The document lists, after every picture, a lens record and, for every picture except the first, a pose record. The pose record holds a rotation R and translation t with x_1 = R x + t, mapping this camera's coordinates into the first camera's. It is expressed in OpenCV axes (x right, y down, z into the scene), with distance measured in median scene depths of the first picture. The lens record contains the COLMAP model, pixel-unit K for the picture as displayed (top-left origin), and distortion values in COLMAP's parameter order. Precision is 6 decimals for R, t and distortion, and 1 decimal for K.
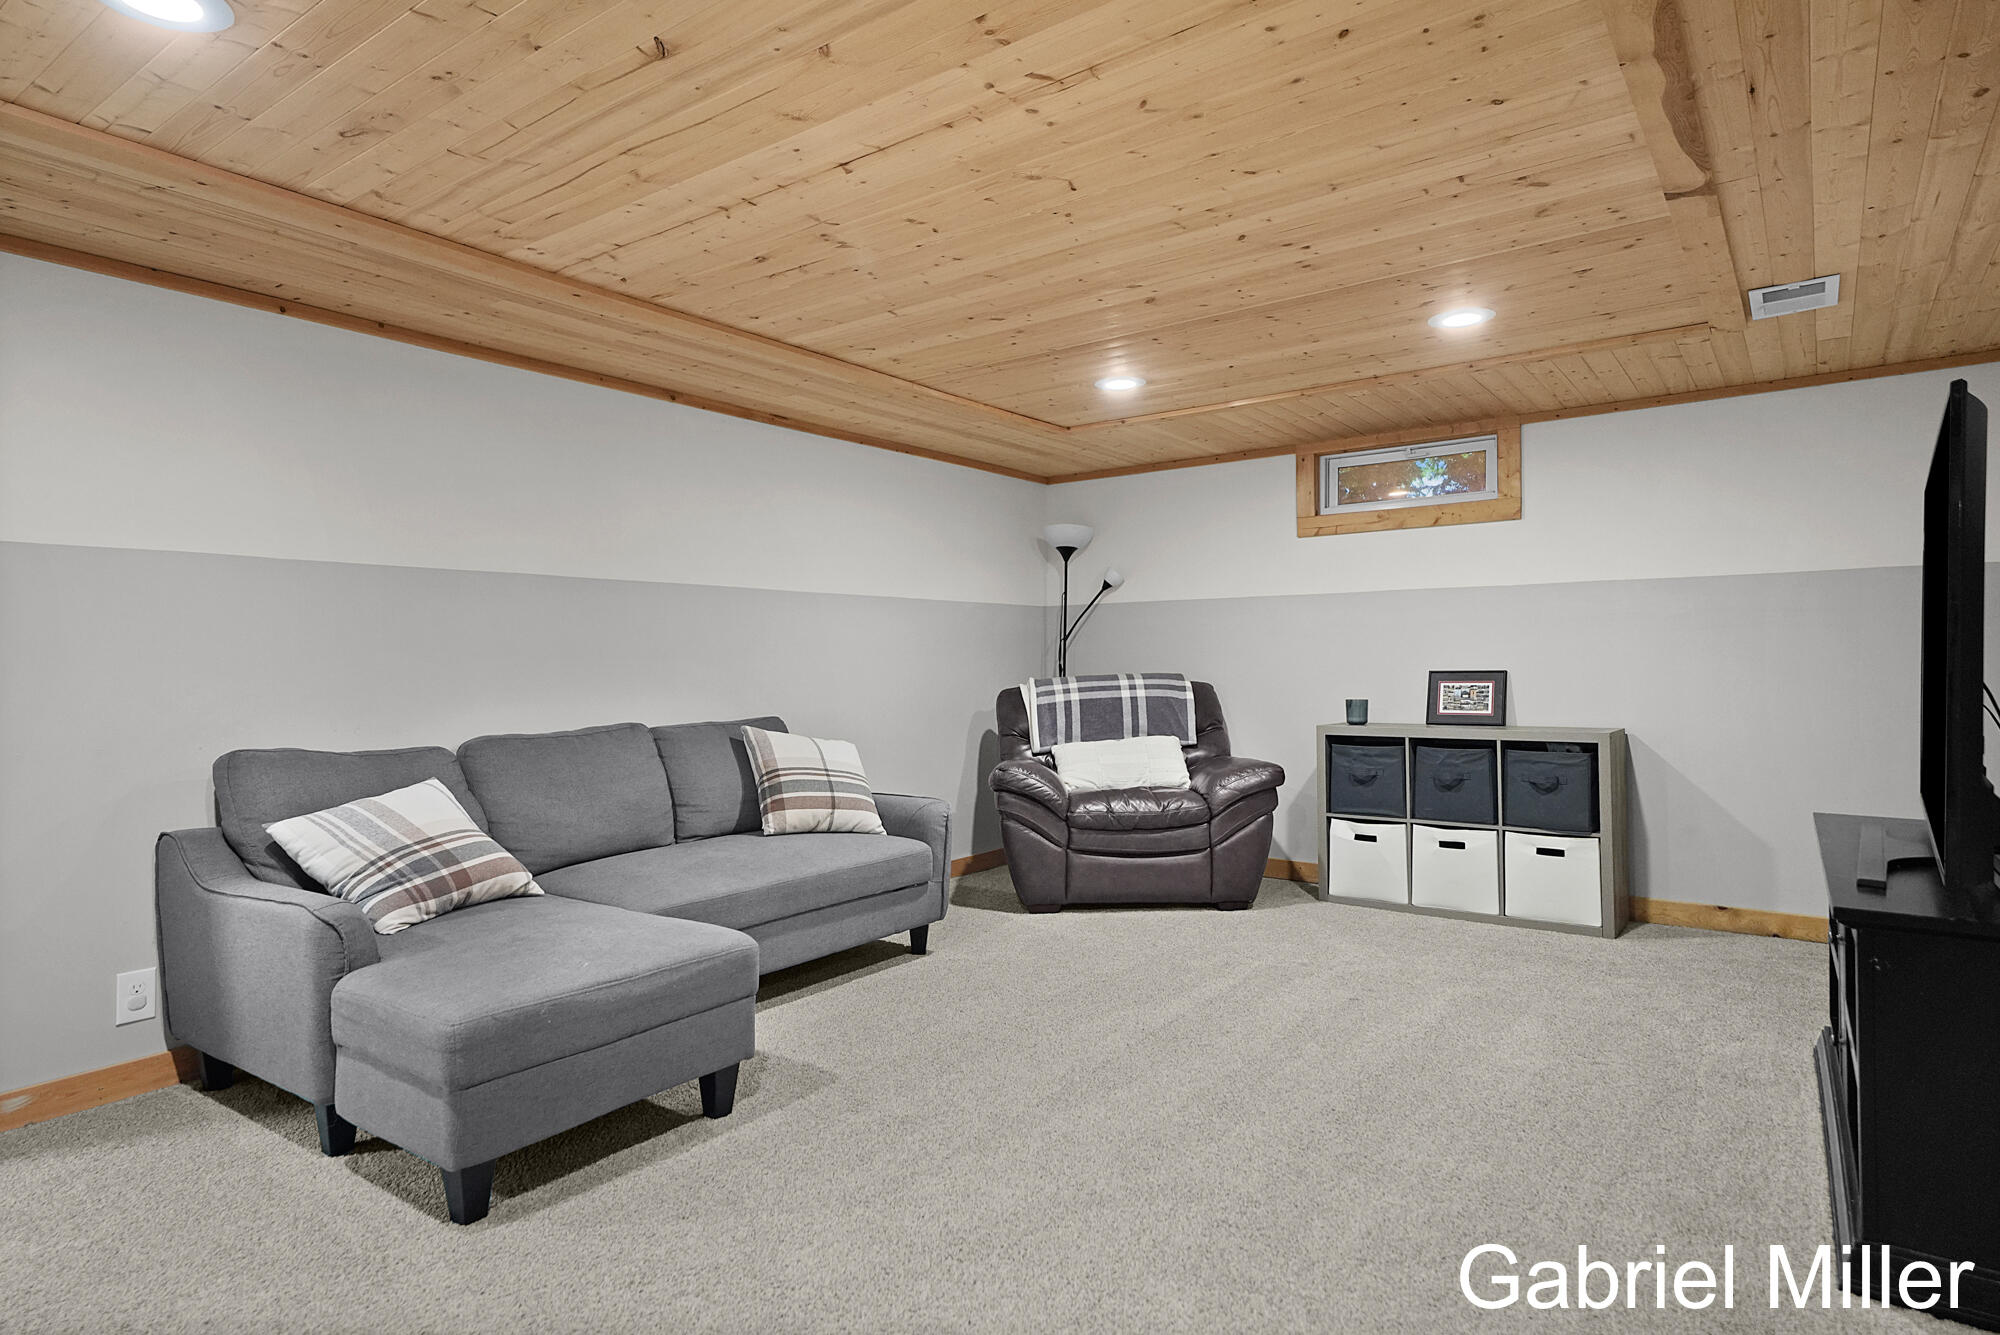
lens RADIAL K [[1096.3, 0, 988.2], [0, 1096.3, 676.1], [0, 0, 1]] dist [0.005398, -0.000134]
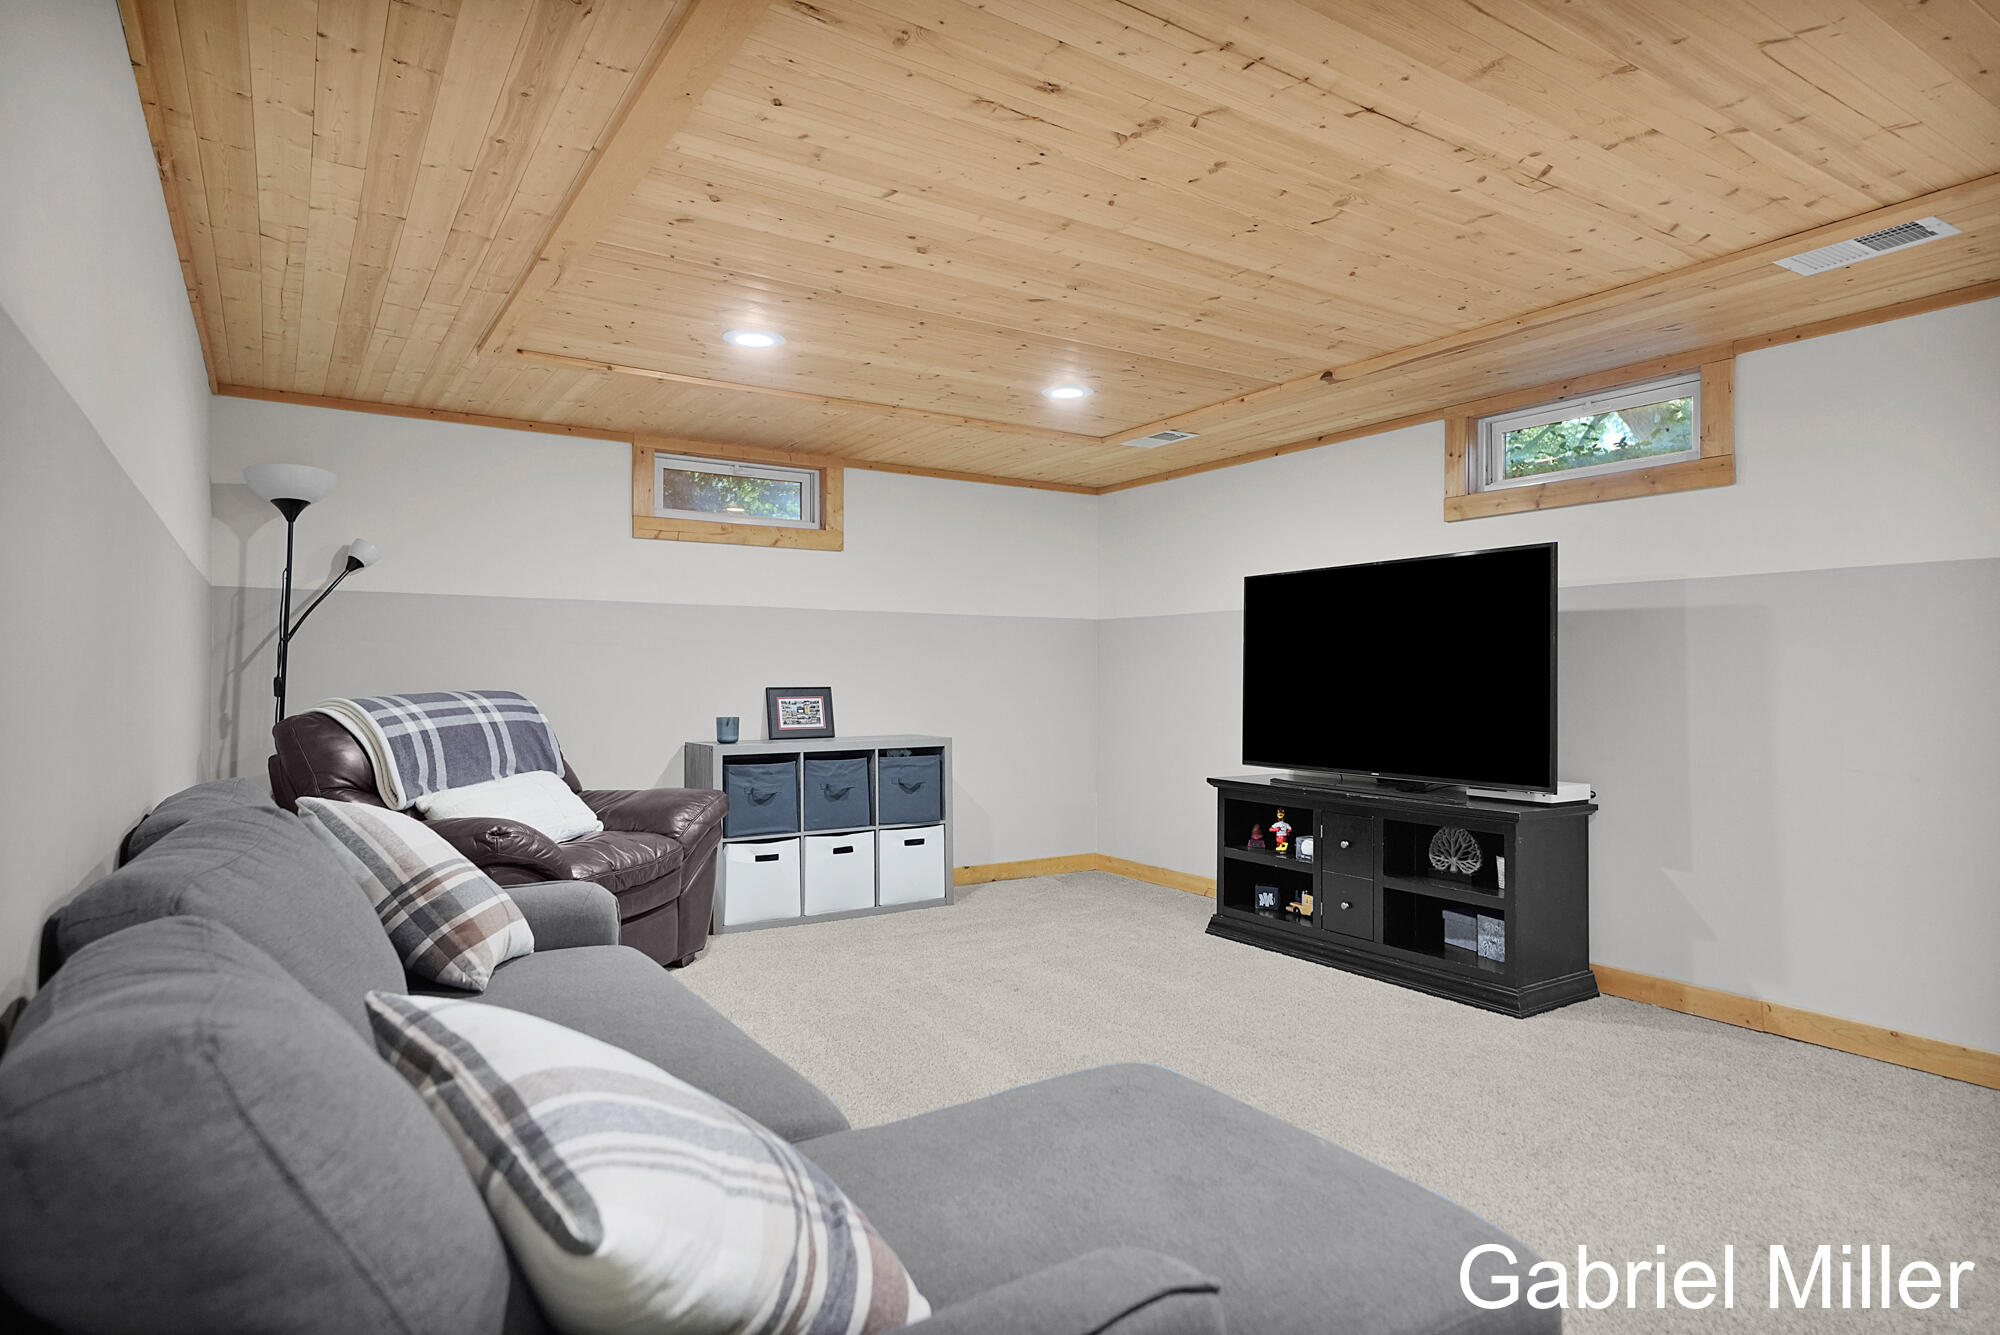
lens RADIAL K [[1096.3, 0, 994.3], [0, 1096.3, 664.3], [0, 0, 1]] dist [0.005398, -0.000134]
pose [[0.334951, 0.021540, 0.941989, -0.505198], [0.008154, 0.999635, -0.025757, 0.001910], [-0.942200, 0.016309, 0.334653, 0.475598]]
